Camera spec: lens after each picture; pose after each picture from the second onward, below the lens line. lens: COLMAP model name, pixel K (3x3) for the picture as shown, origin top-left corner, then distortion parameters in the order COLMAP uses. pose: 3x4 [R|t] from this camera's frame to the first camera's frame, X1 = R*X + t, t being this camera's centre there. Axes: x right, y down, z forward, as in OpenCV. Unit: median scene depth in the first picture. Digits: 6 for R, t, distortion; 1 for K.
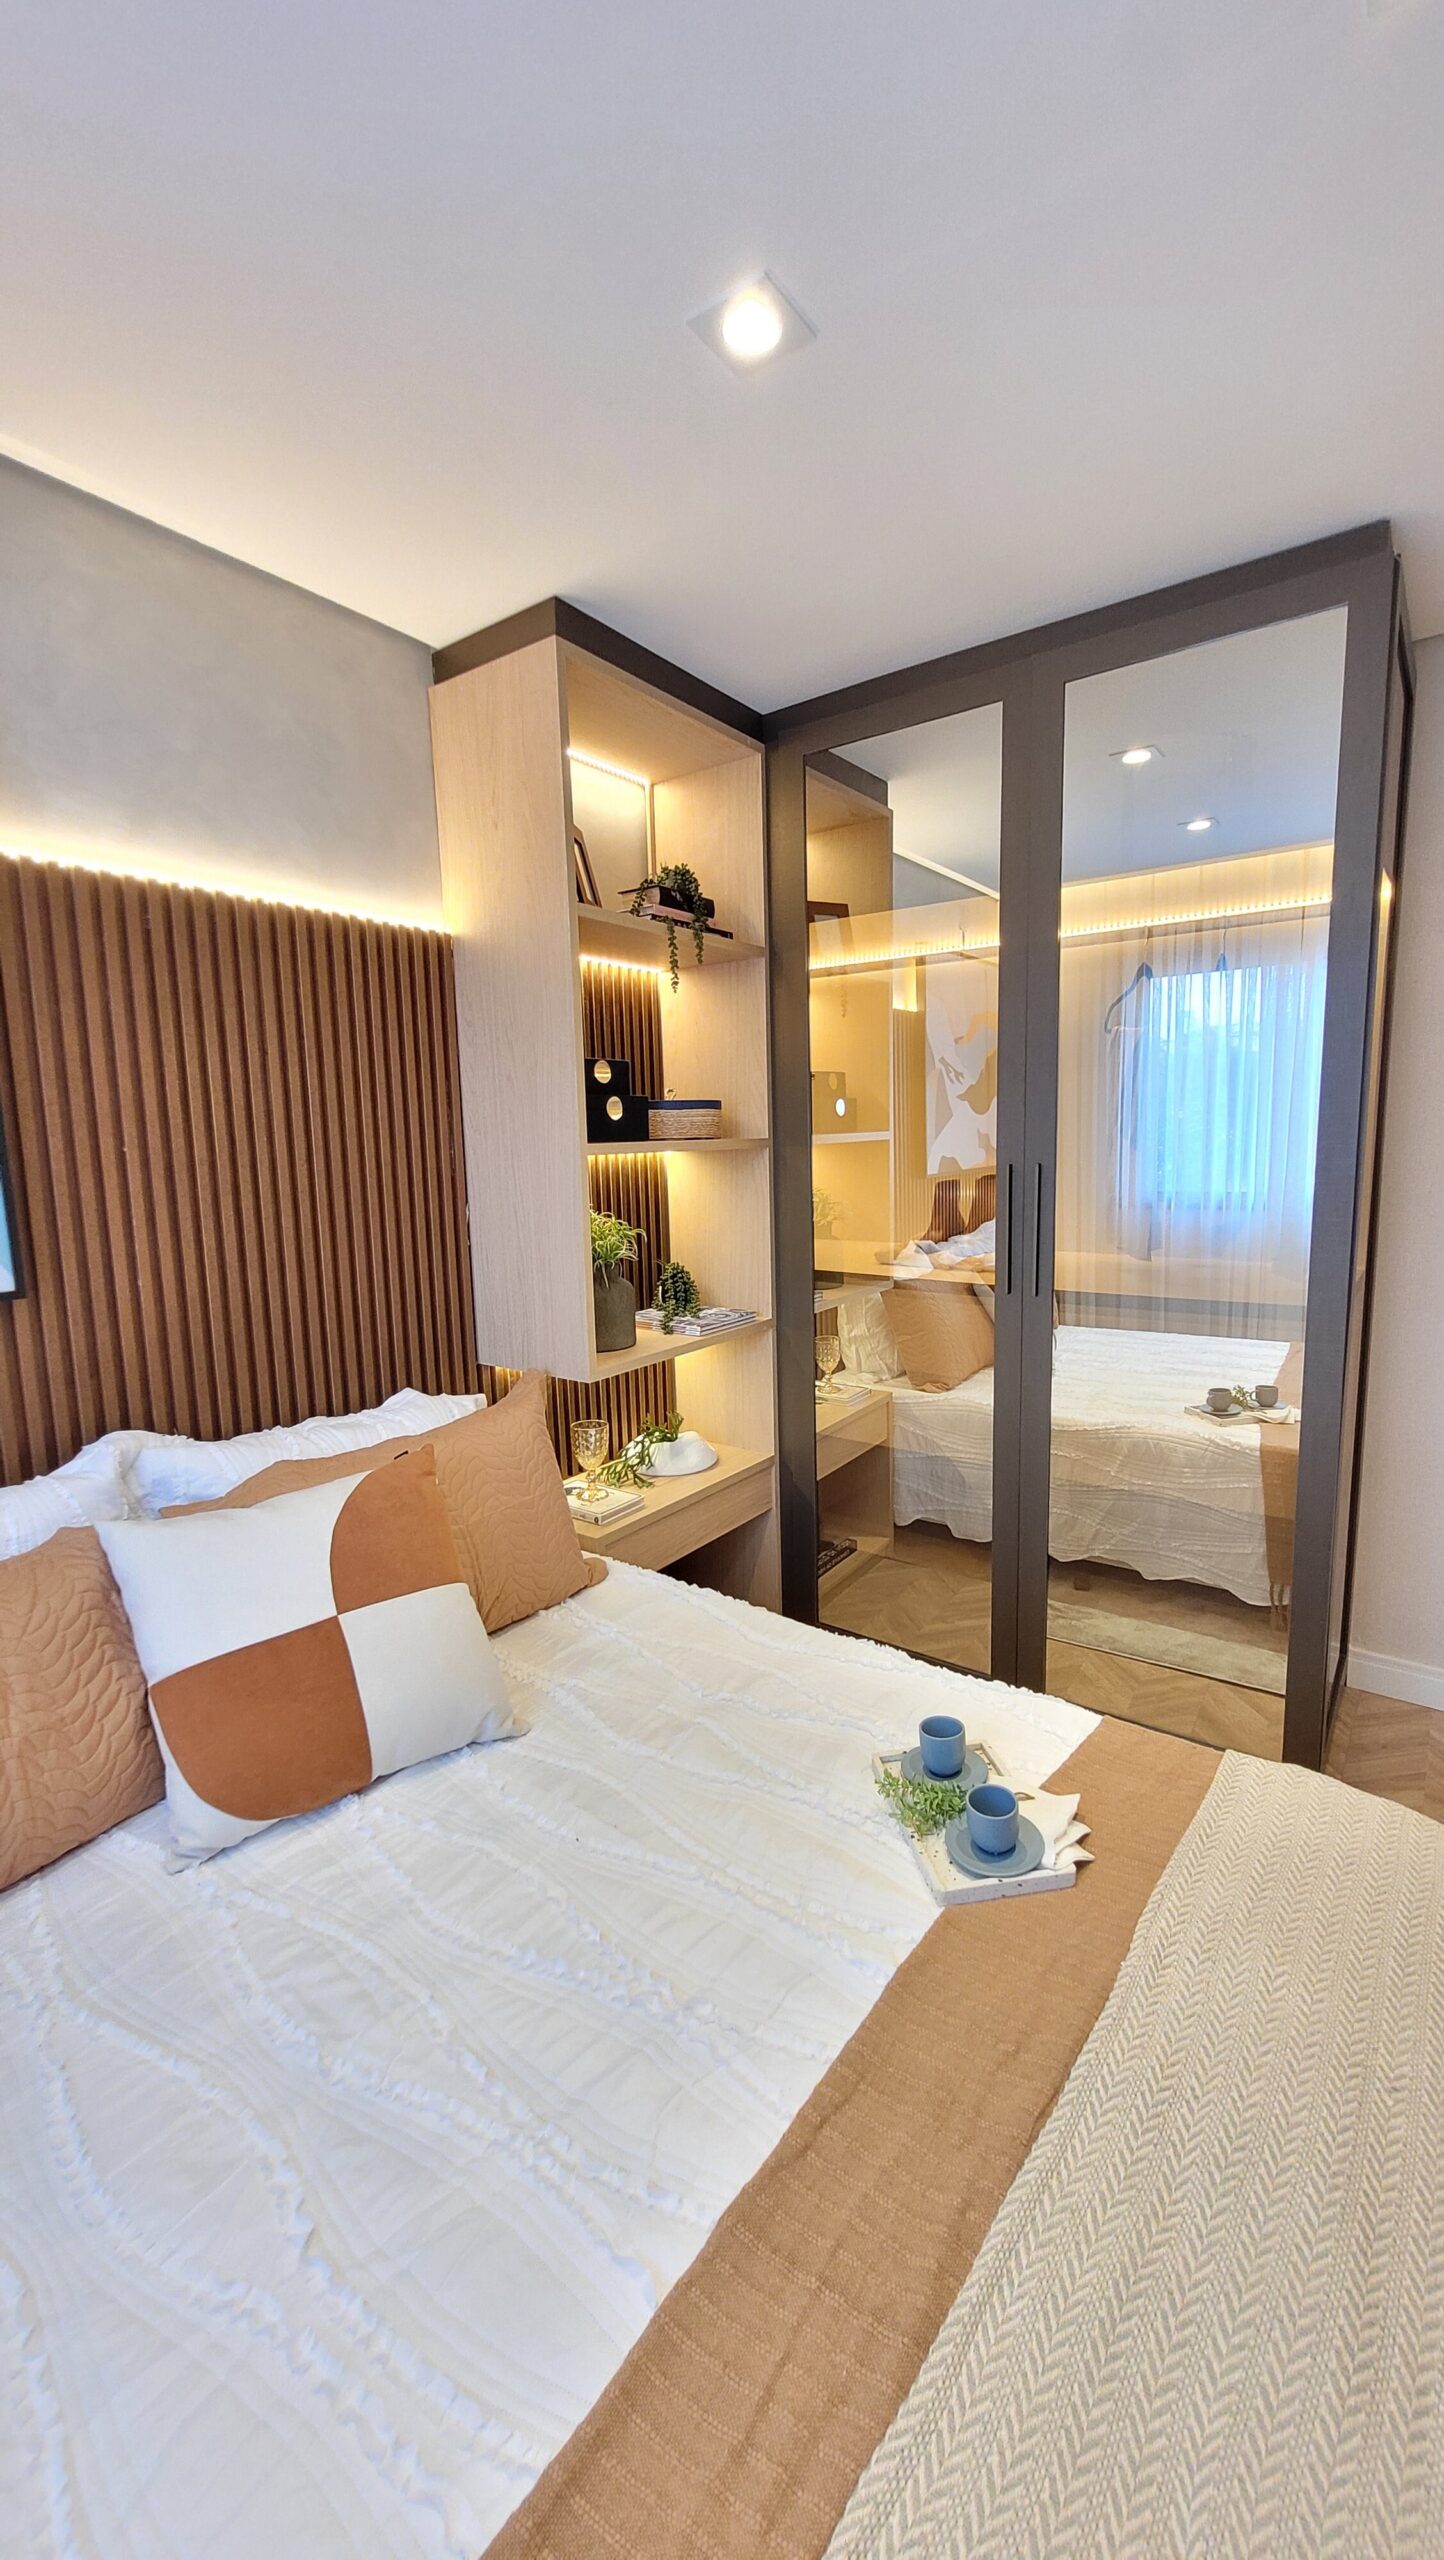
lens RADIAL K [[1008.4, 0, 727.8], [0, 1008.4, 1276.9], [0, 0, 1]] dist [0.007777, -0.001000]
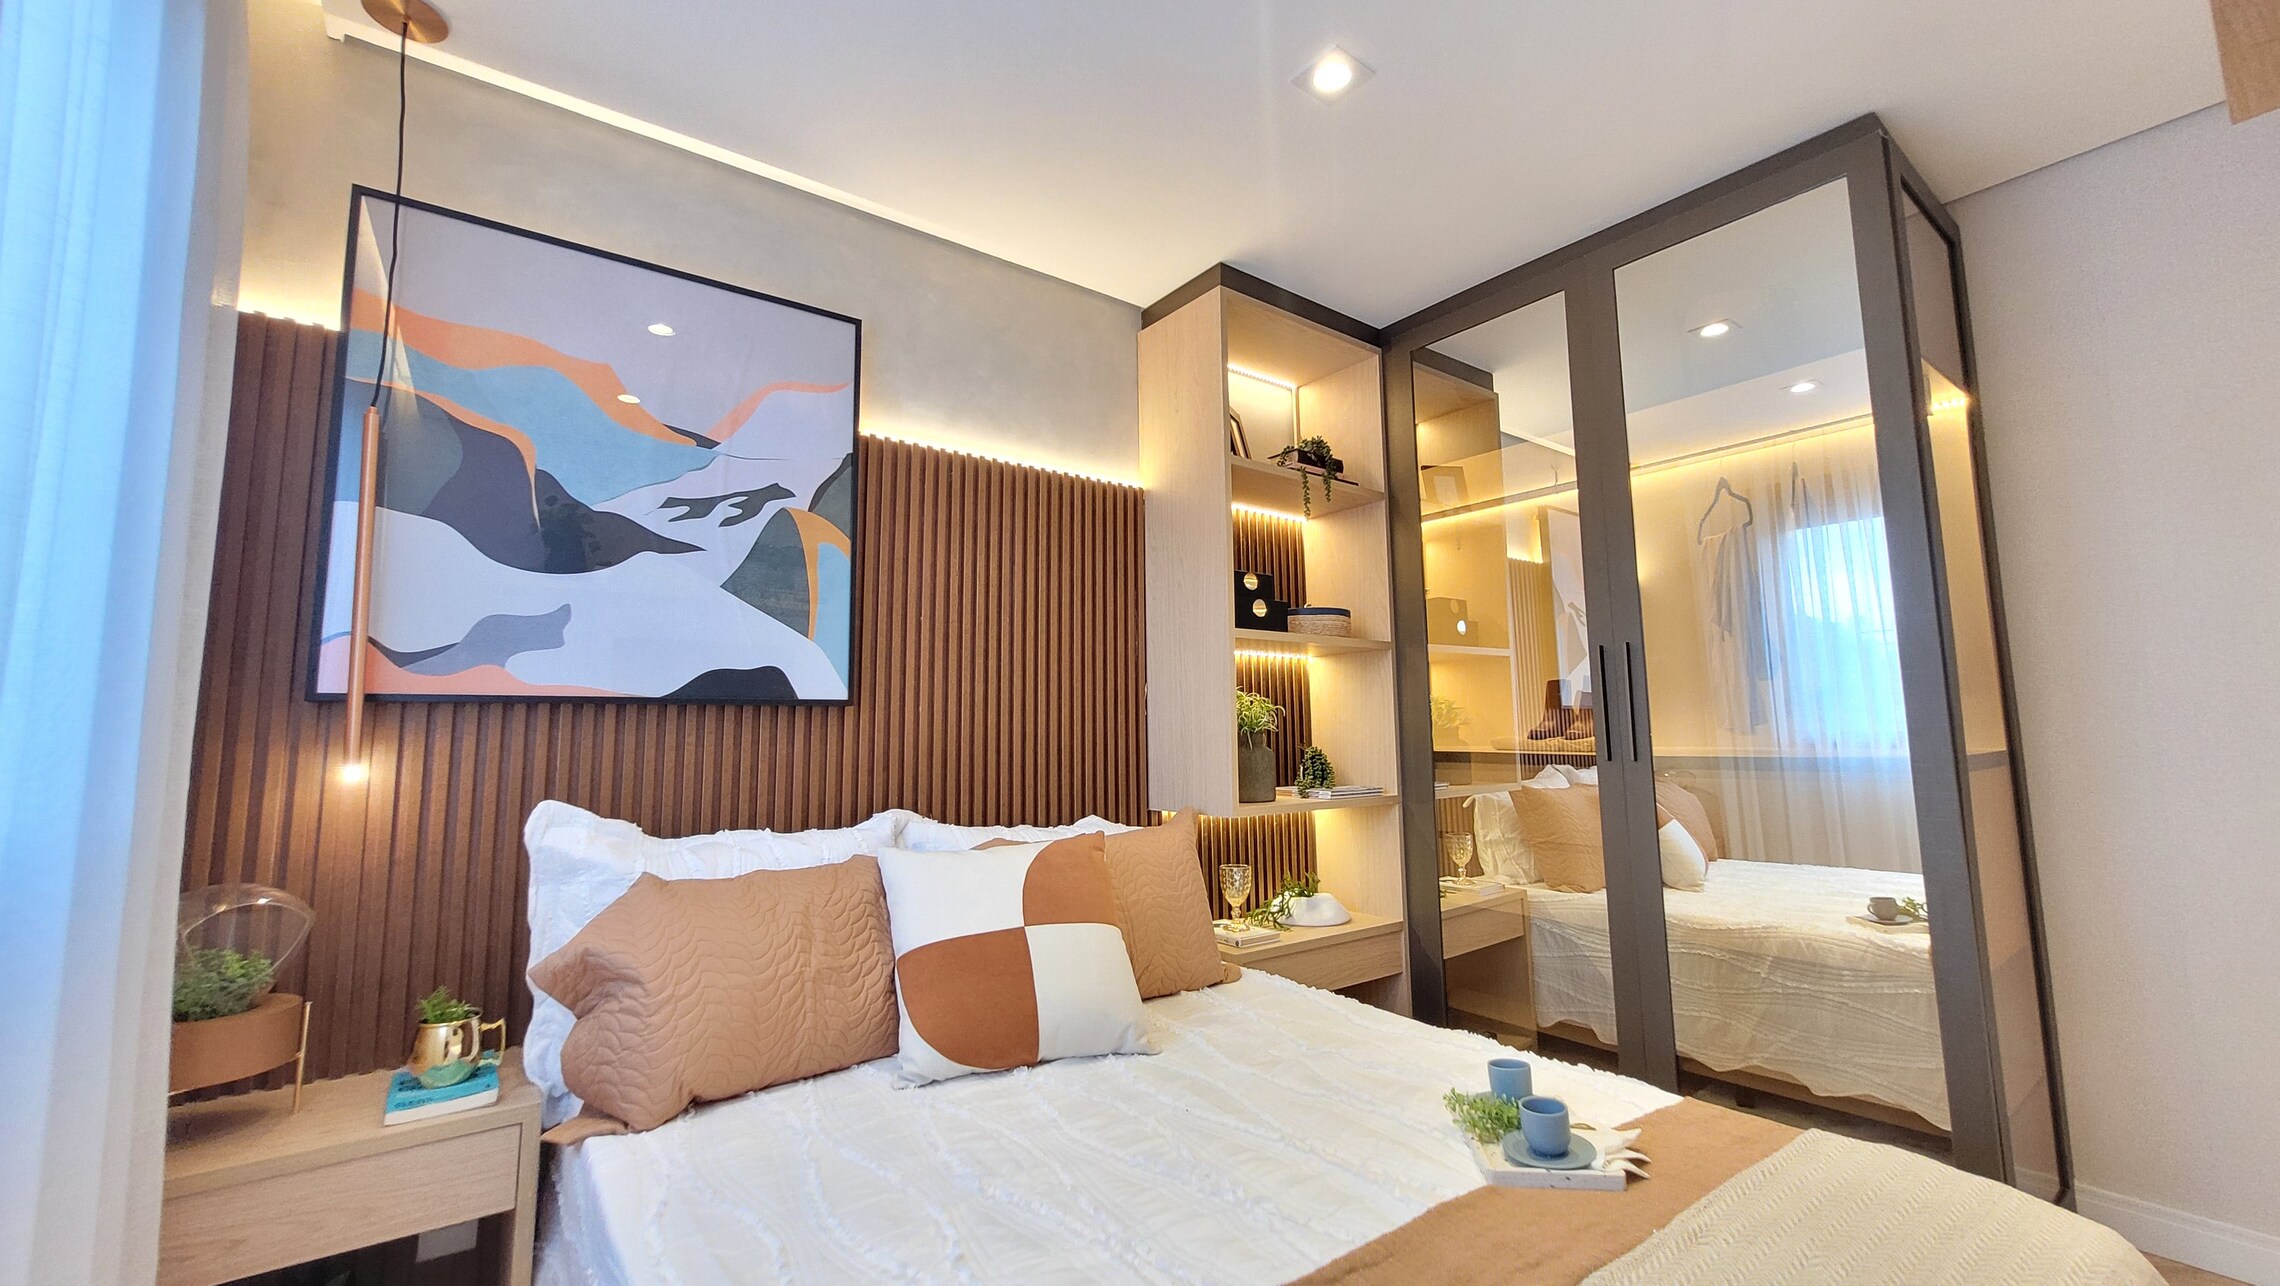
lens RADIAL K [[898.1, 0, 1142.3], [0, 898.1, 640.8], [0, 0, 1]] dist [0.007777, -0.001000]
pose [[0.958310, -0.018503, -0.285132, 0.083638], [-0.051425, 0.970437, -0.235811, 0.177510], [0.281066, 0.240643, 0.929028, -0.118902]]
